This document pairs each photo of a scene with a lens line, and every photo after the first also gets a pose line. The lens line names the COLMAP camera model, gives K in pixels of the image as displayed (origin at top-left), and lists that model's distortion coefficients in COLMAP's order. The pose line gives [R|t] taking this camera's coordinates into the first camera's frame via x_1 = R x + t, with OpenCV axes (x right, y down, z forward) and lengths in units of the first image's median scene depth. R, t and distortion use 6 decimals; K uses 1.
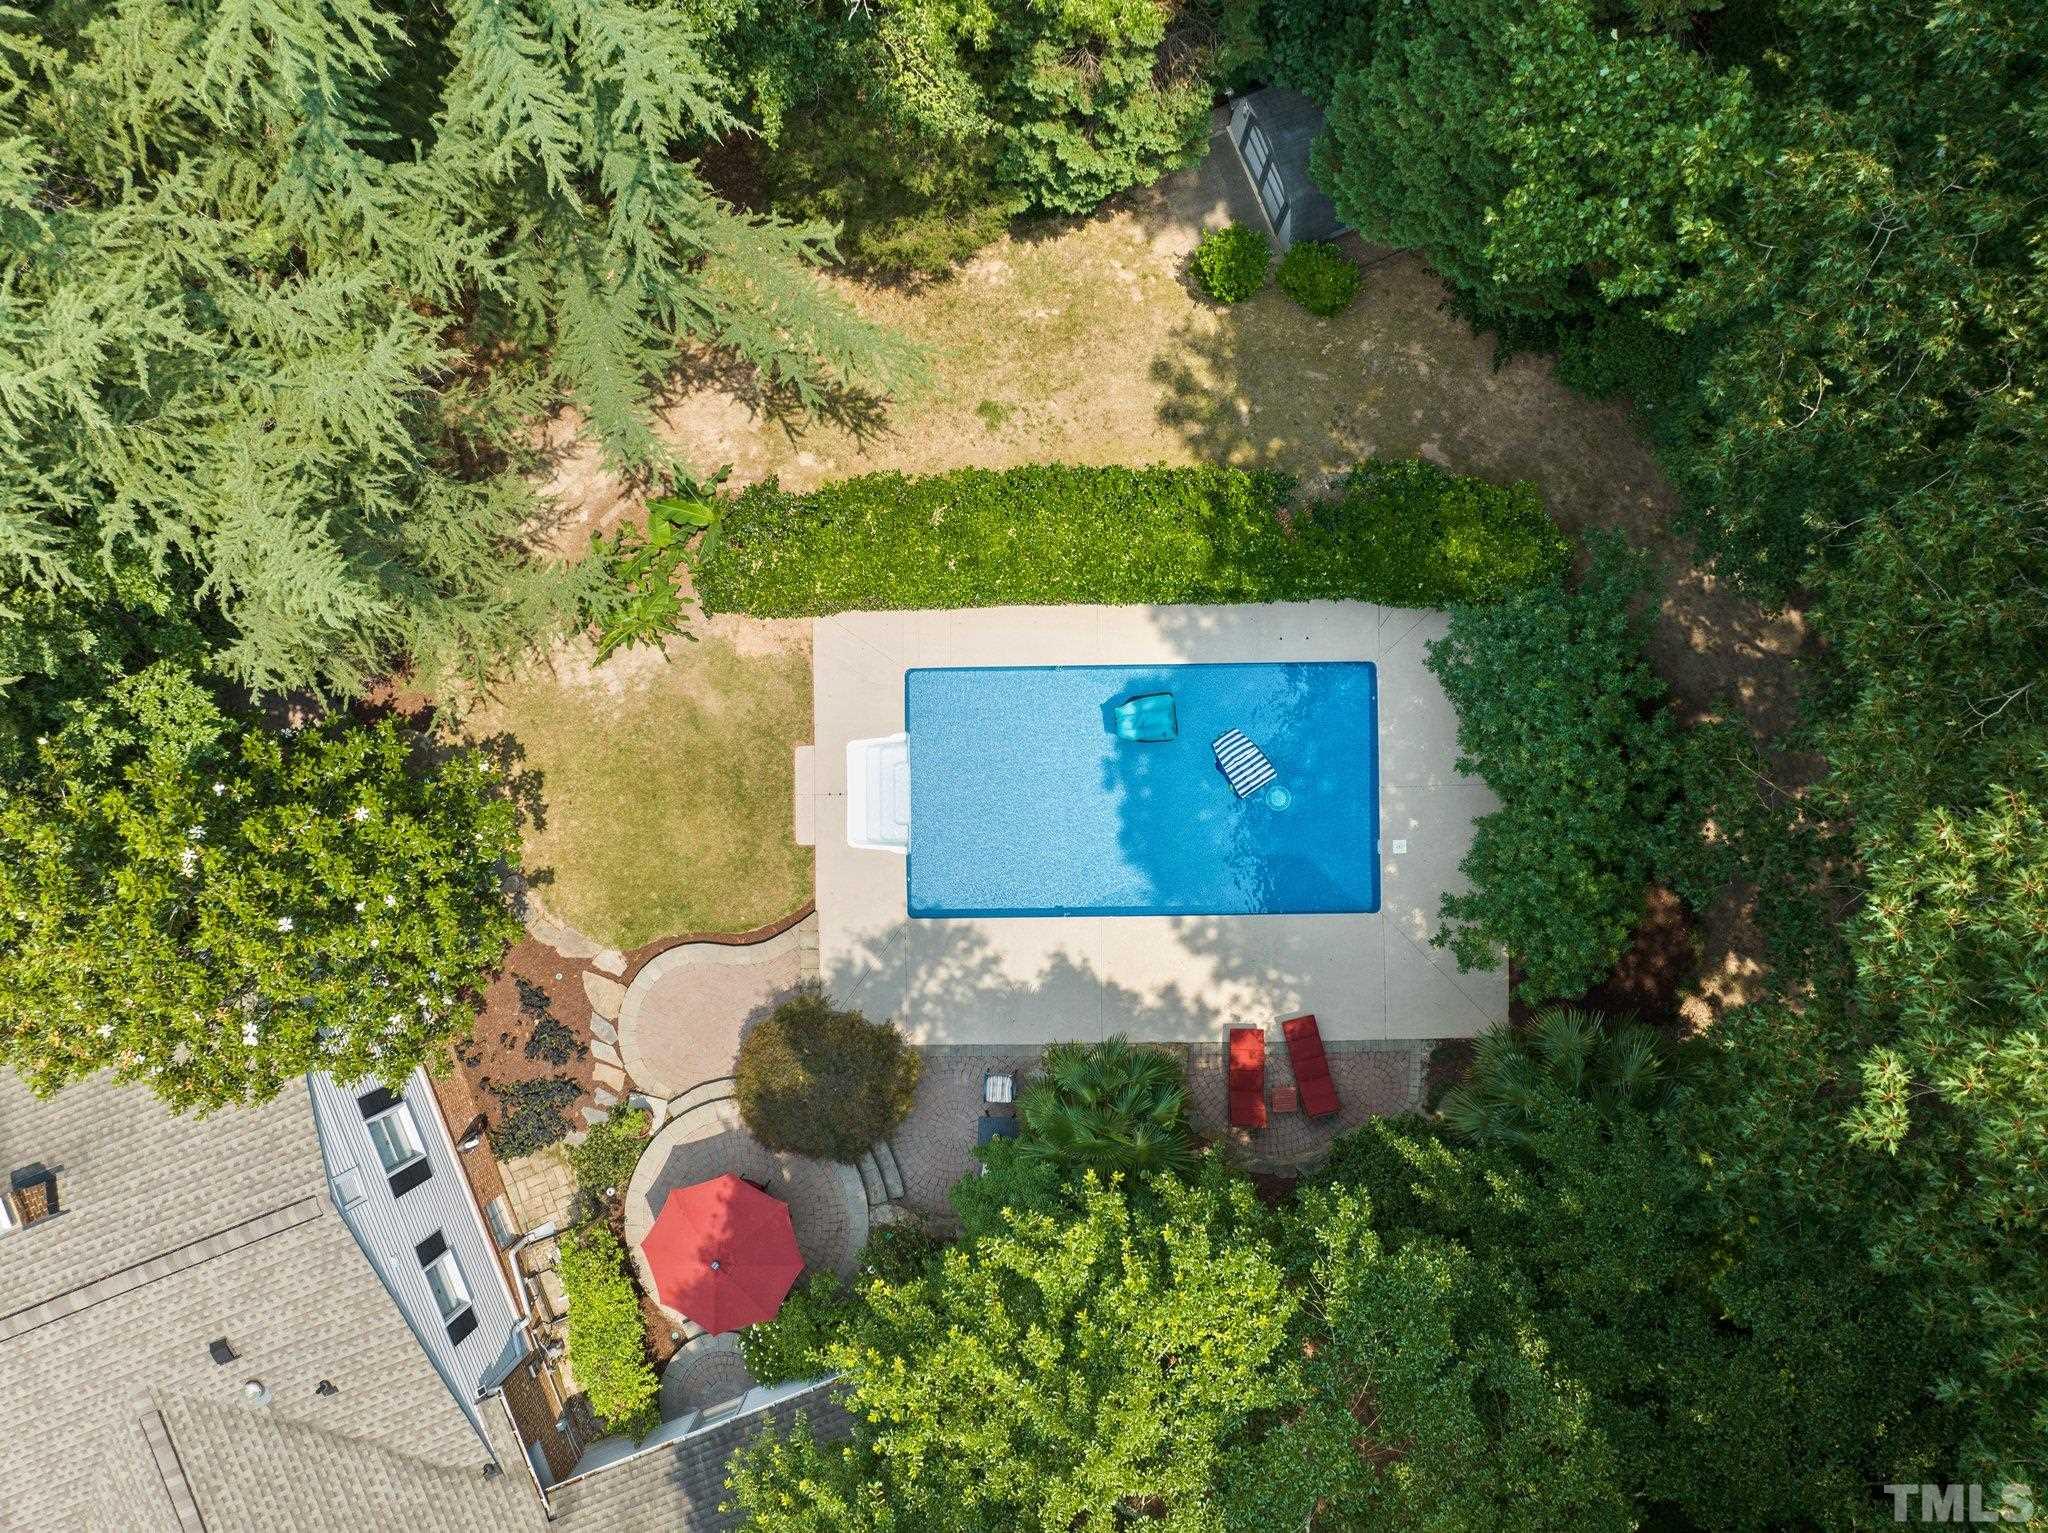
lens RADIAL K [[1440.5, 0, 1039.2], [0, 1440.5, 770.4], [0, 0, 1]] dist [-0.034174, 0.002314]
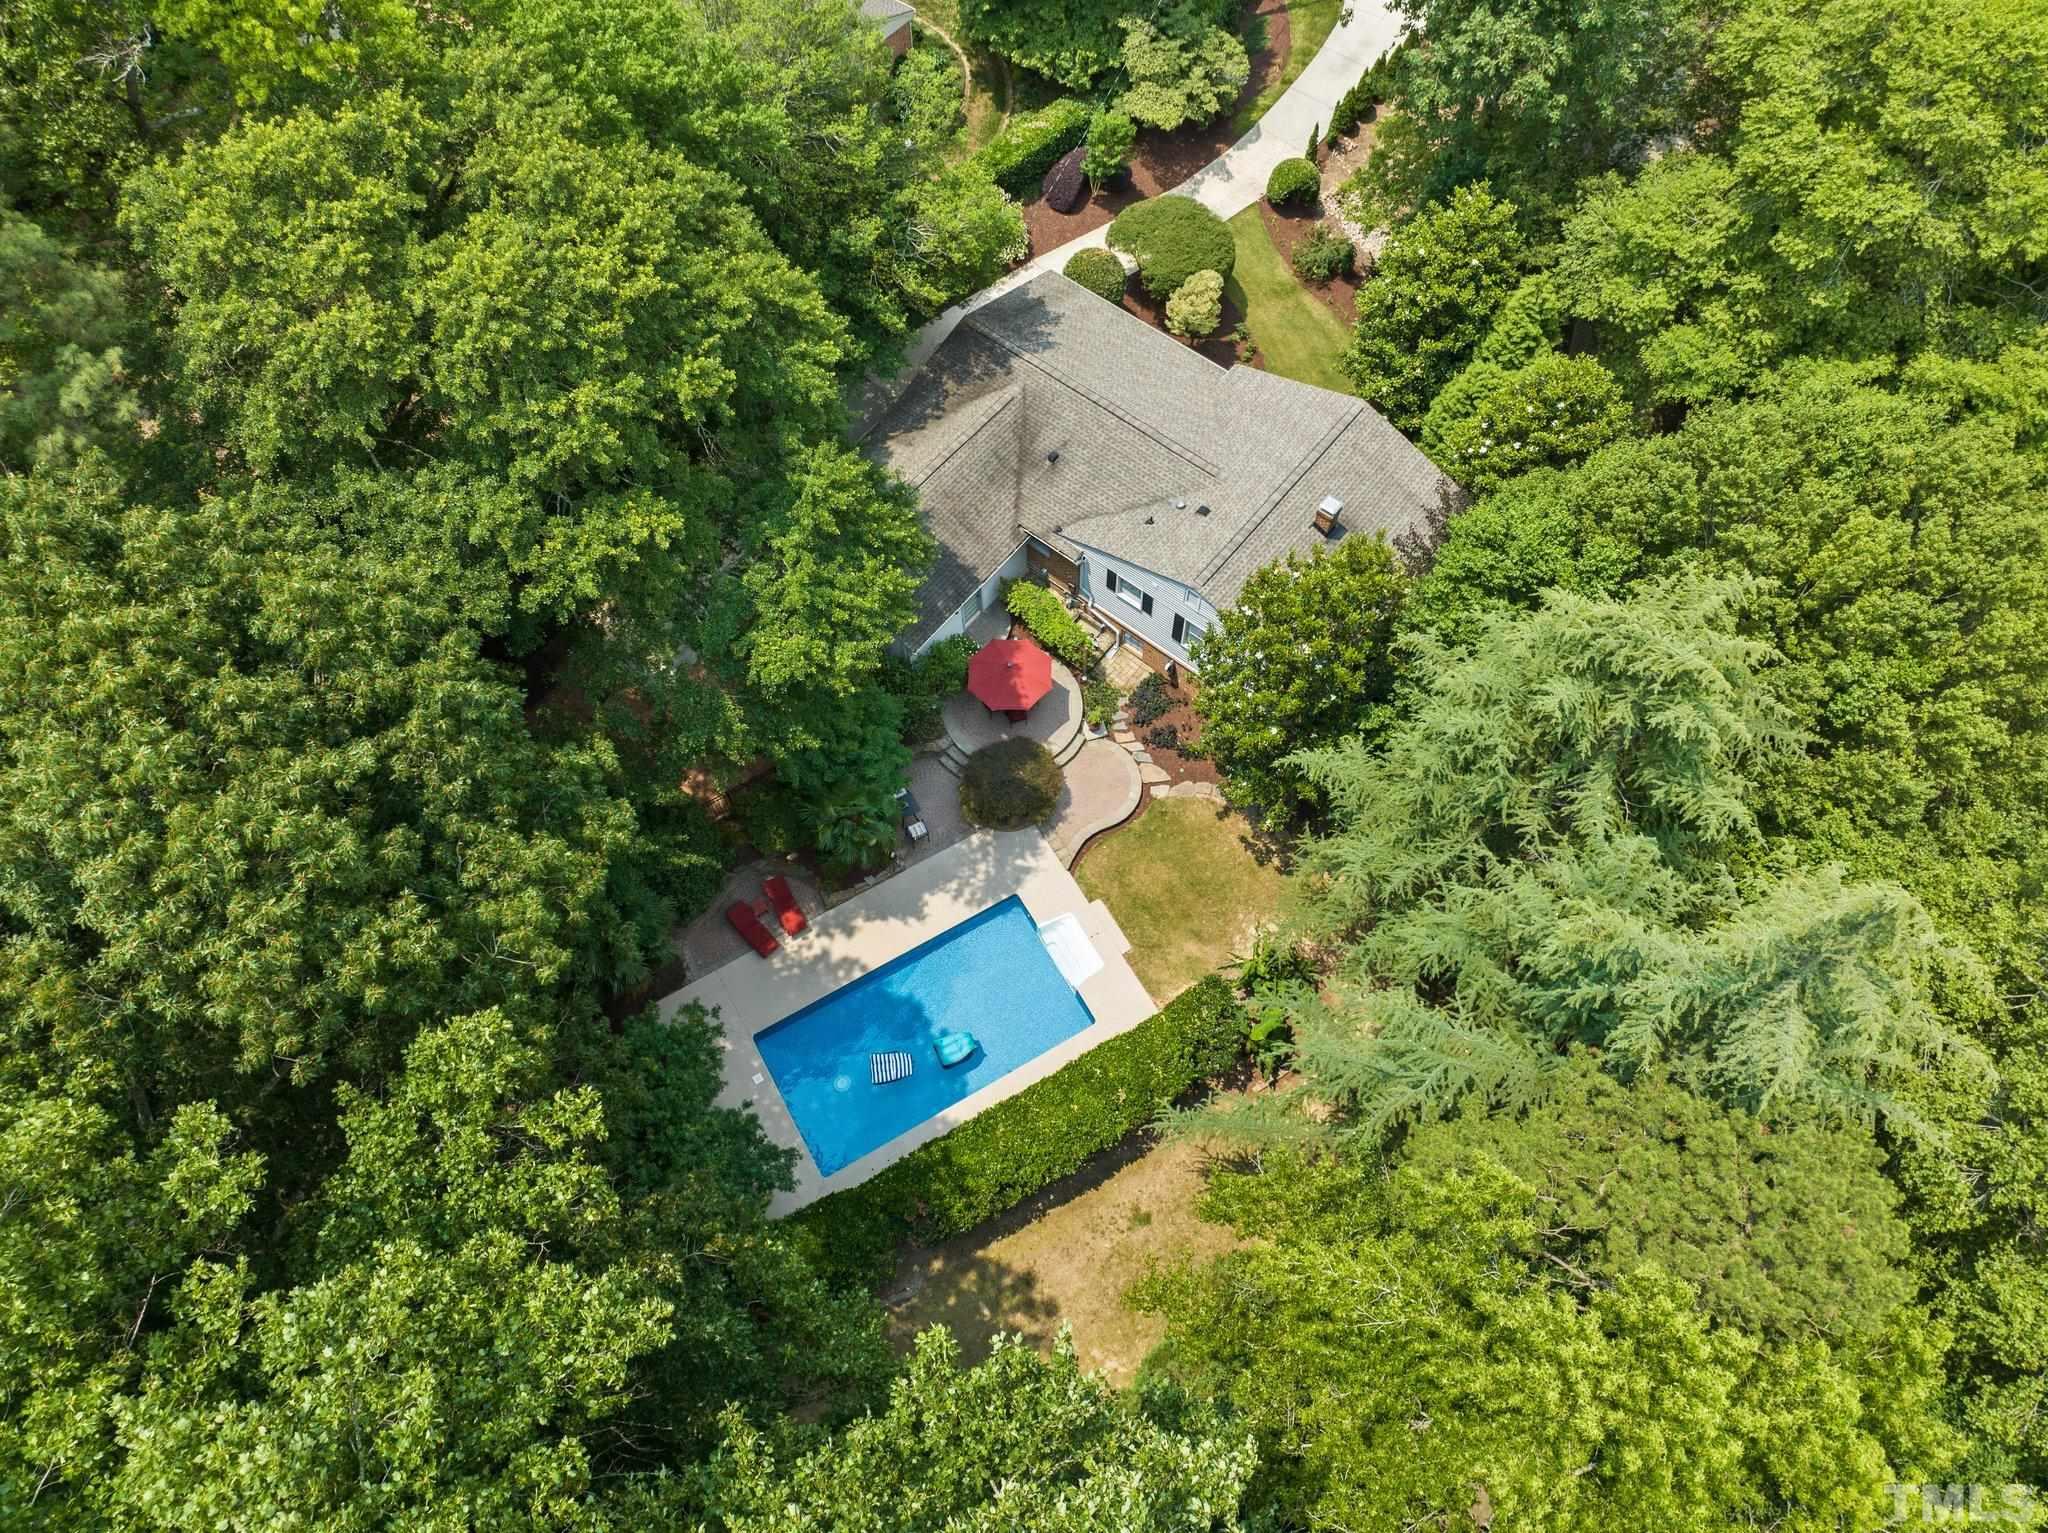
lens RADIAL K [[1440.5, 0, 1039.2], [0, 1440.5, 770.4], [0, 0, 1]] dist [-0.034174, 0.002314]
pose [[-0.870911, 0.442751, -0.213274, 0.172743], [-0.490930, -0.764015, 0.418651, -0.489653], [0.022414, 0.469310, 0.882749, -0.498712]]
